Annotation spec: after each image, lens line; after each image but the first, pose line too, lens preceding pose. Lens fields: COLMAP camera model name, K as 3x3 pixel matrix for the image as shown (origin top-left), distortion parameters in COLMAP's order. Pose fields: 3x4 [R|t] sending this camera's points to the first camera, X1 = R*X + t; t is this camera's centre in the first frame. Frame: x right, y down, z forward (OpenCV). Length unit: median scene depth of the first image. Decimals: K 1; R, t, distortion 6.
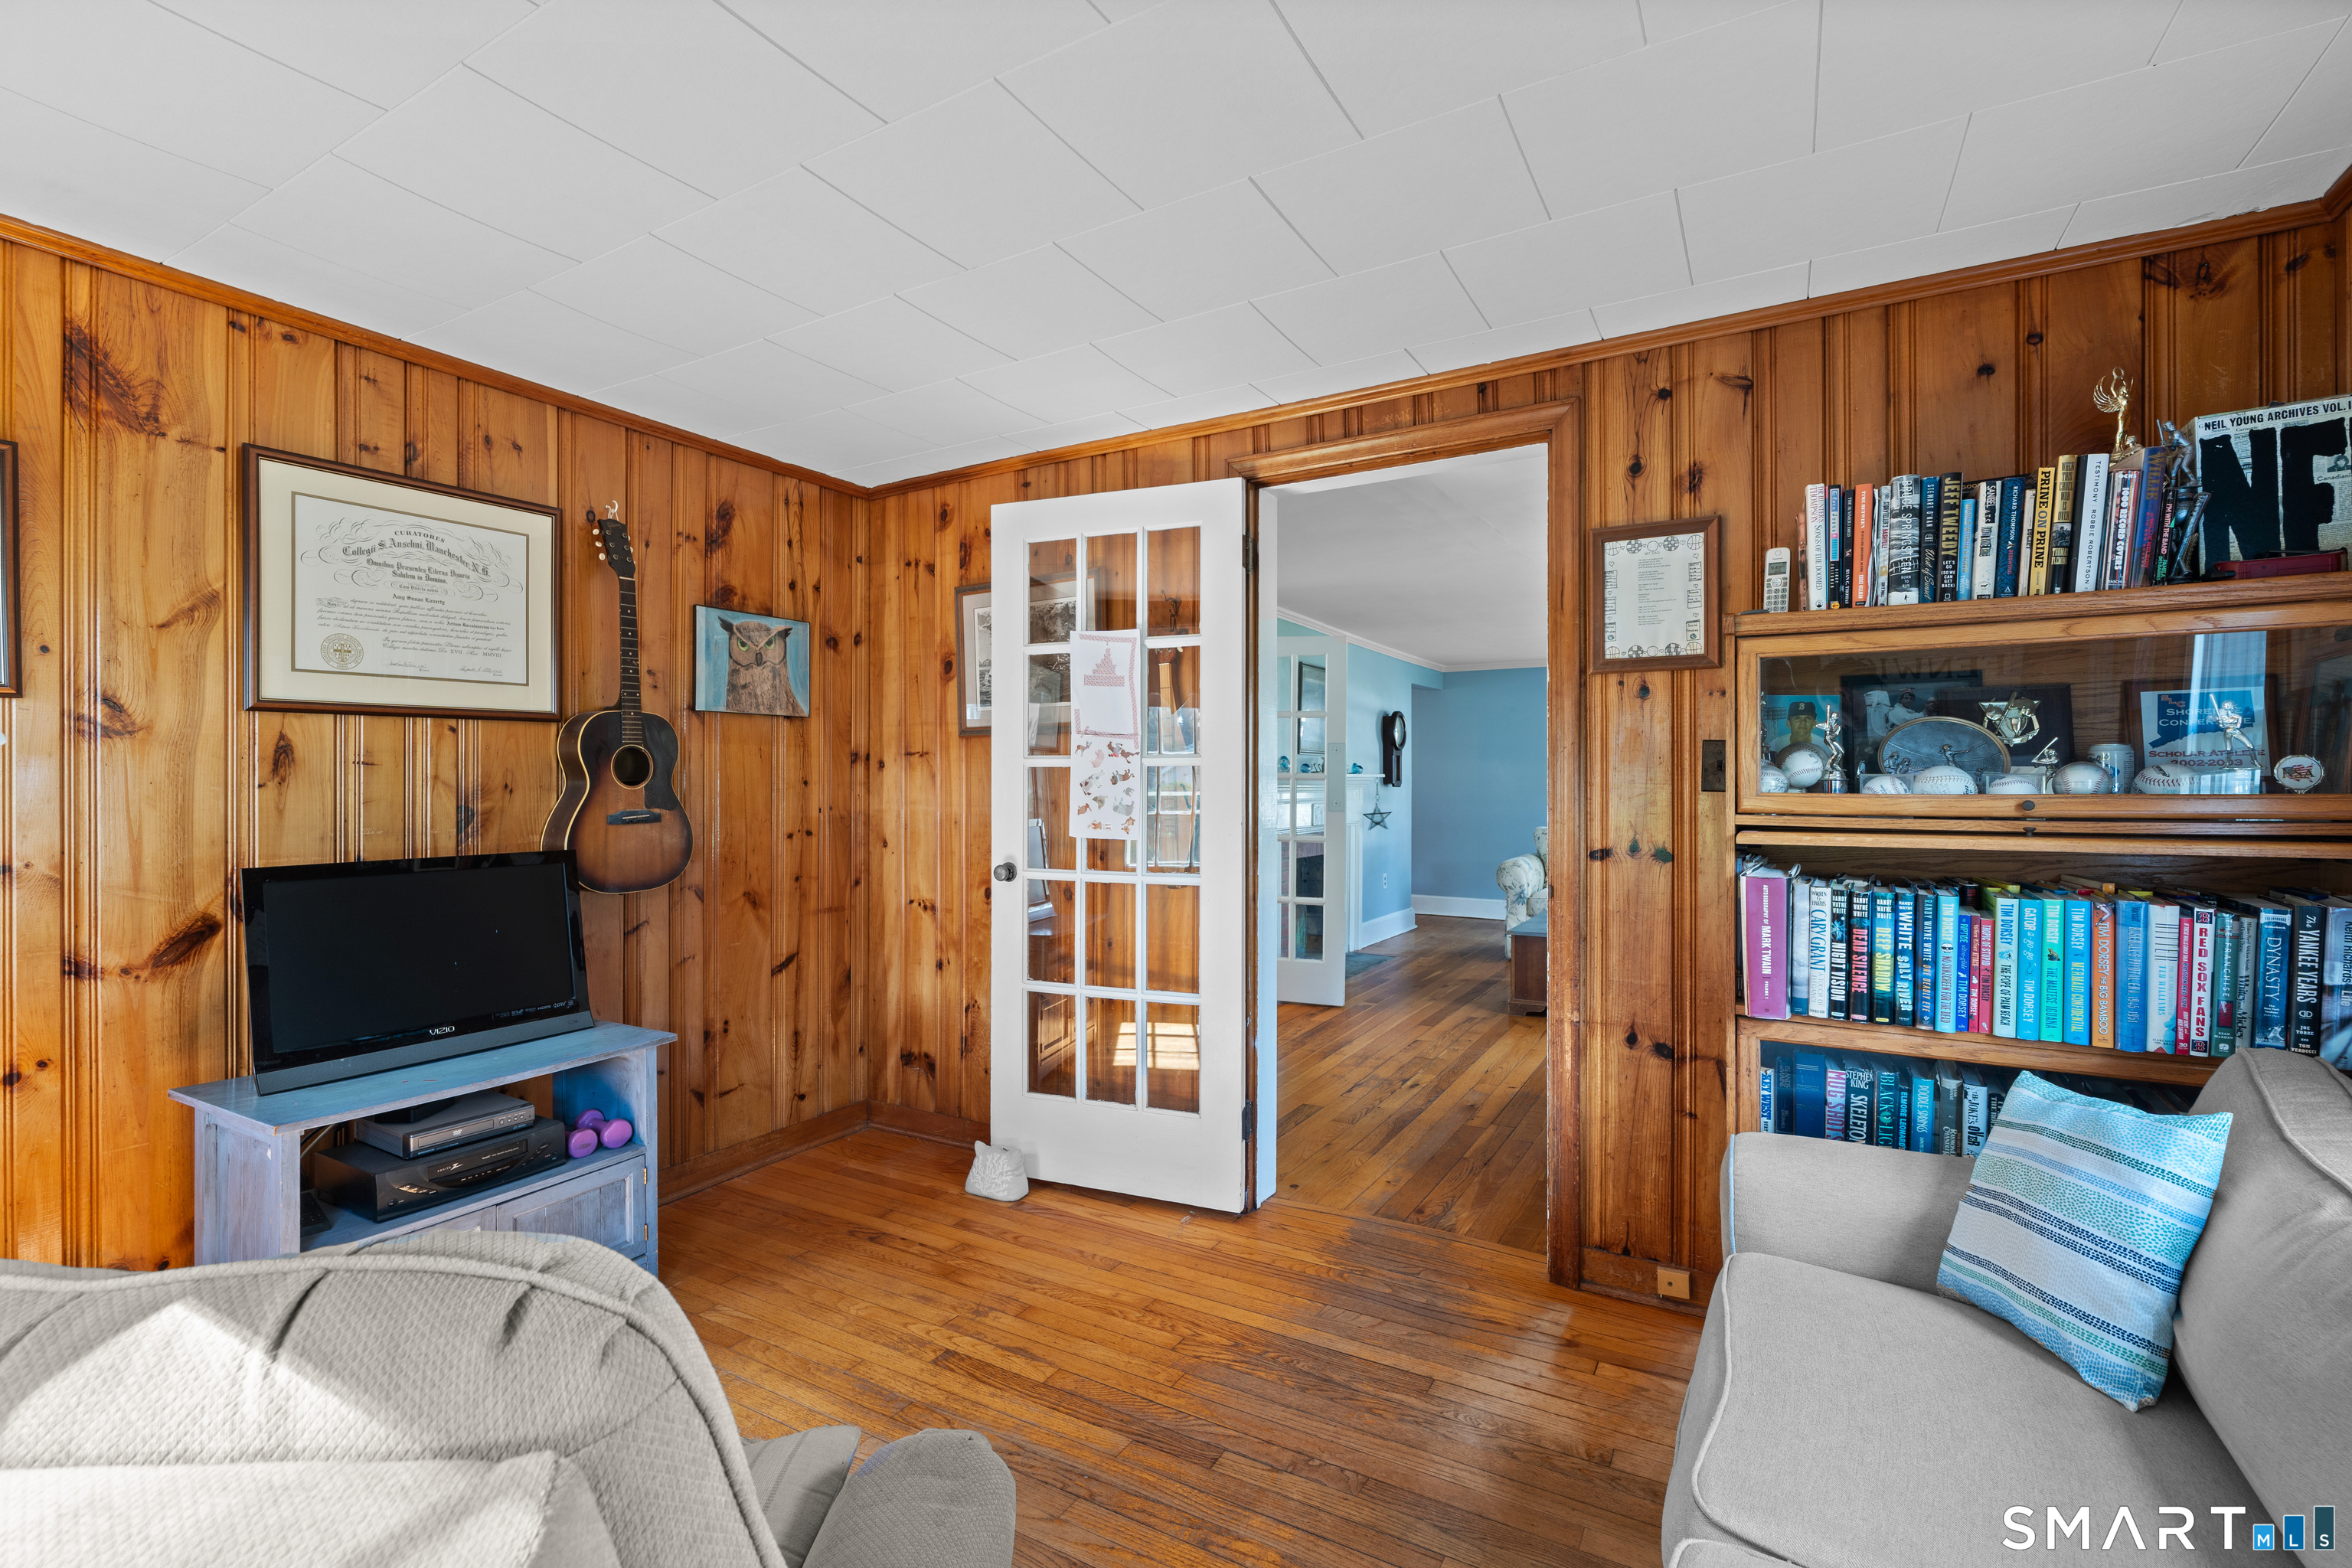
lens RADIAL K [[1048.2, 0, 1176.0], [0, 1048.2, 784.0], [0, 0, 1]] dist [-0.002673, 0.000905]
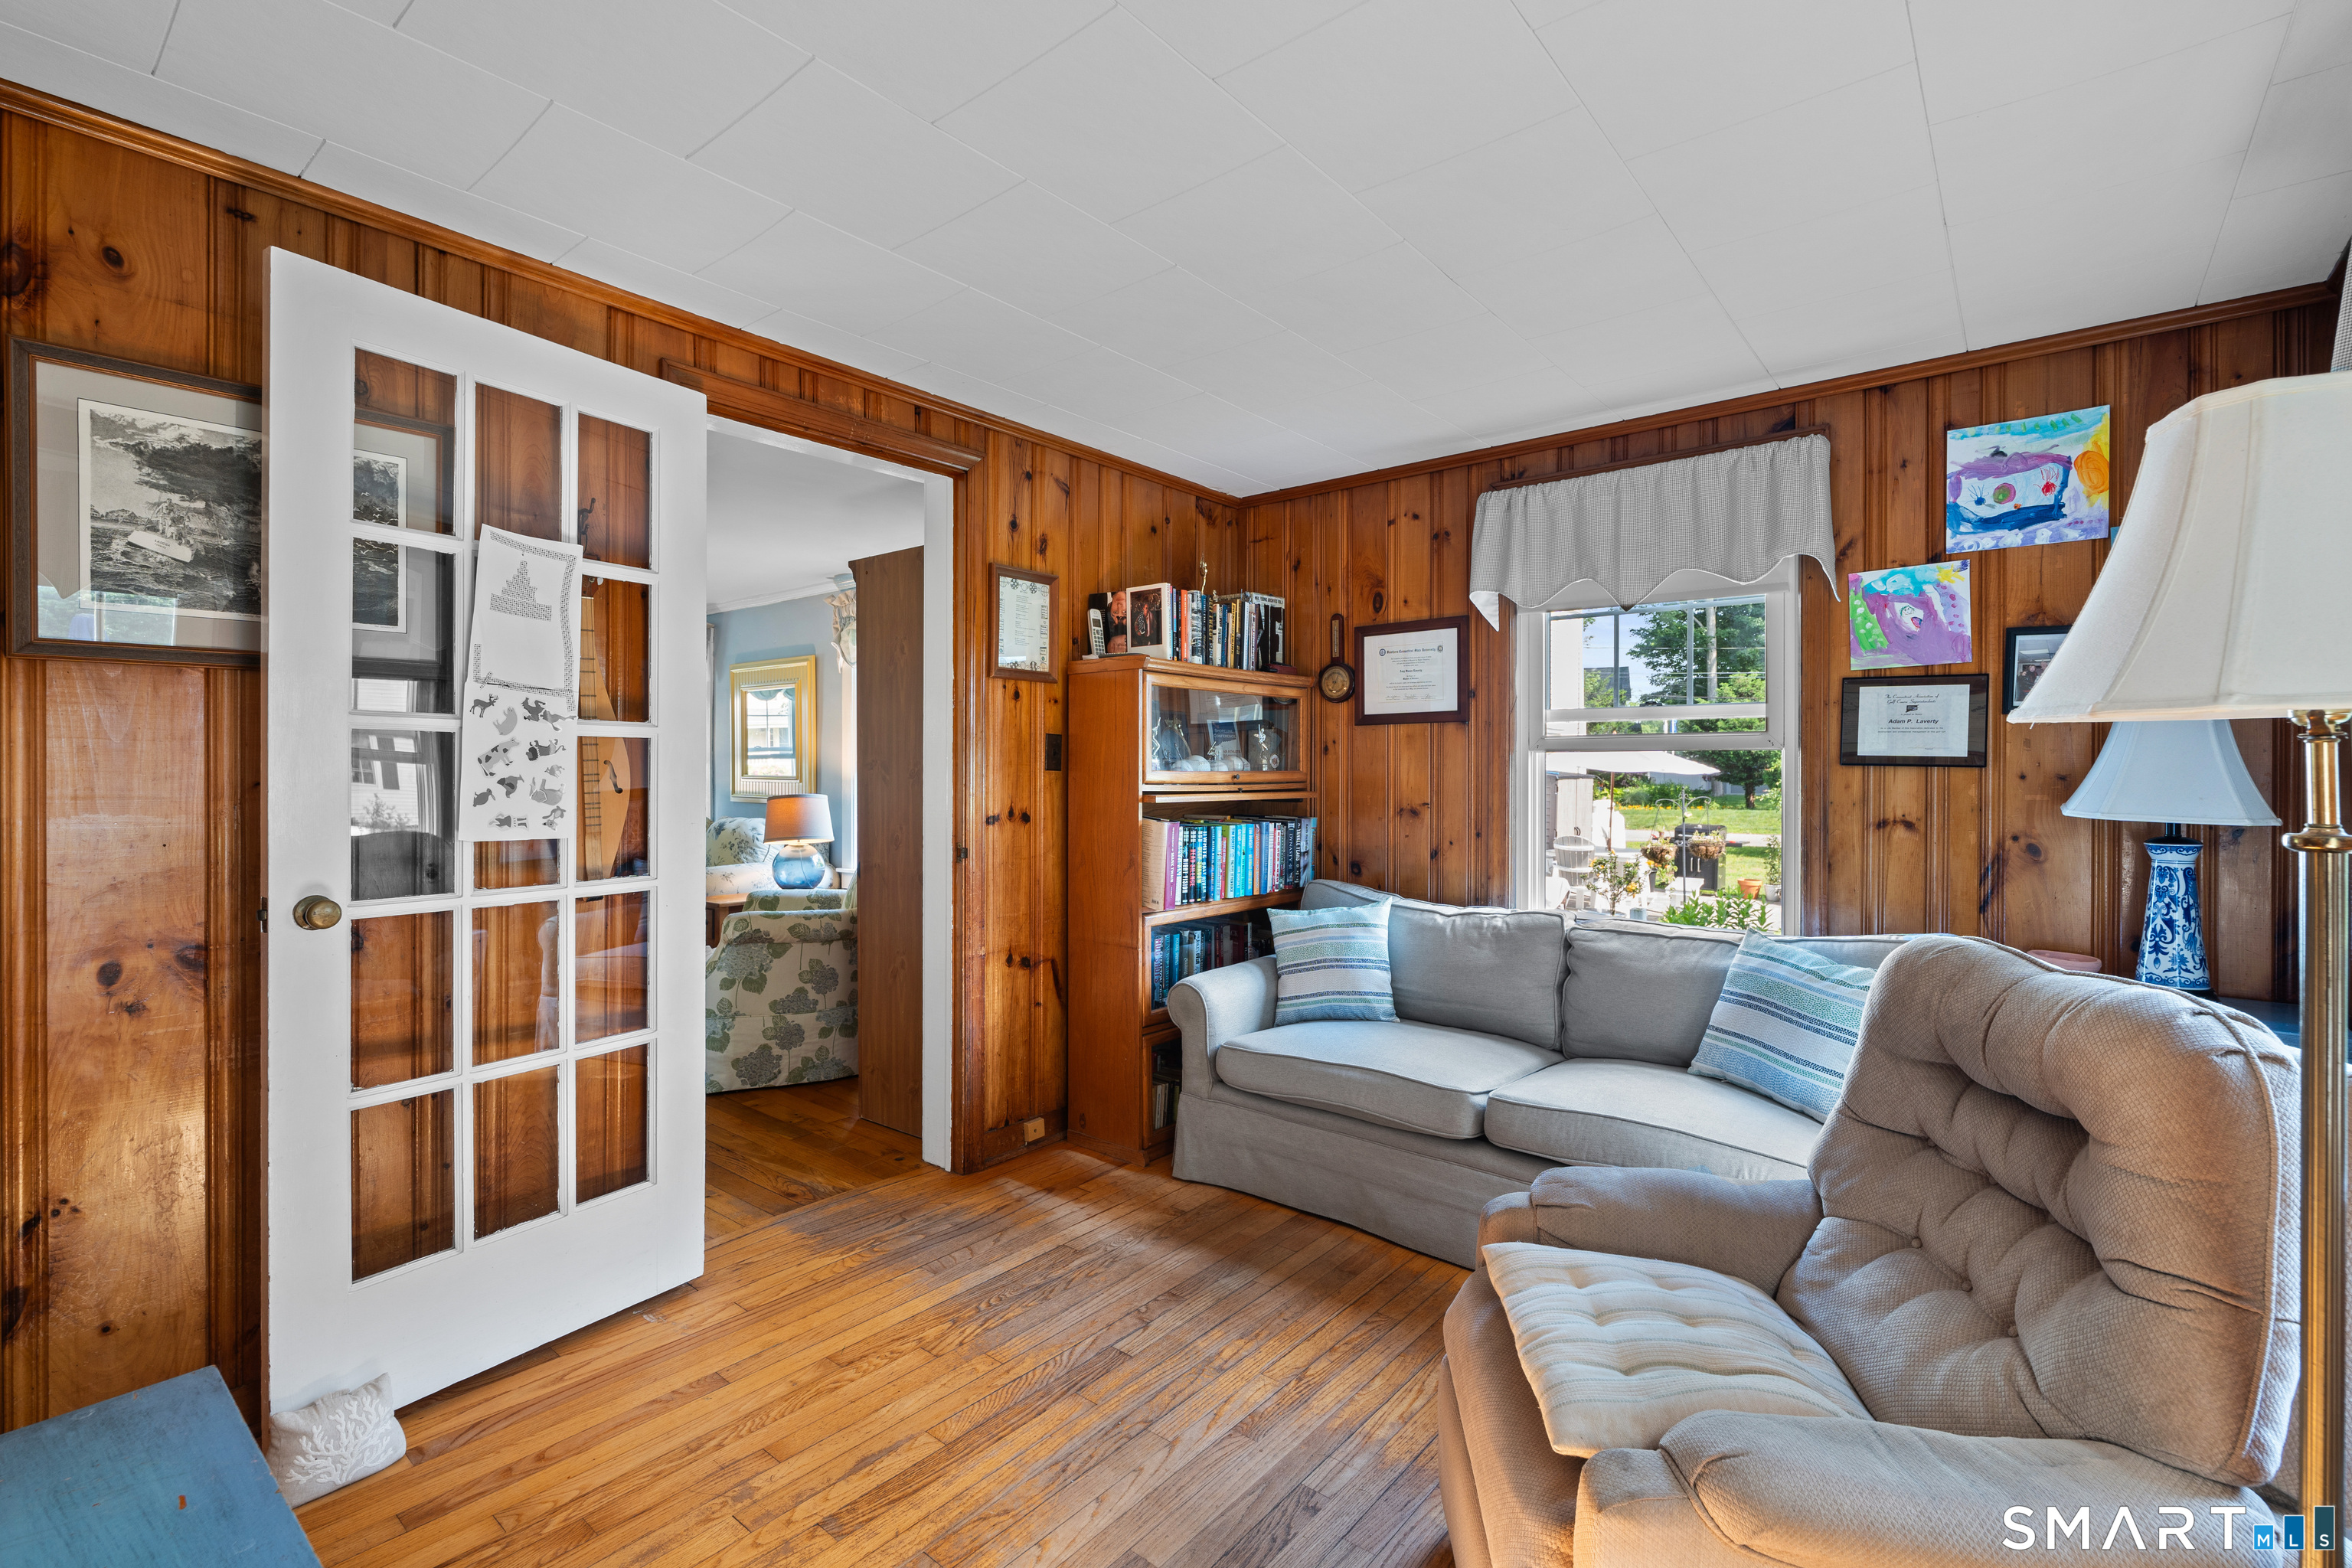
lens RADIAL K [[1048.2, 0, 1176.0], [0, 1048.2, 784.0], [0, 0, 1]] dist [-0.002673, 0.000905]
pose [[0.167960, -0.009515, 0.985748, -0.828295], [-0.000626, 0.999952, 0.009759, 0.011247], [-0.985794, -0.002257, 0.167946, 0.580890]]
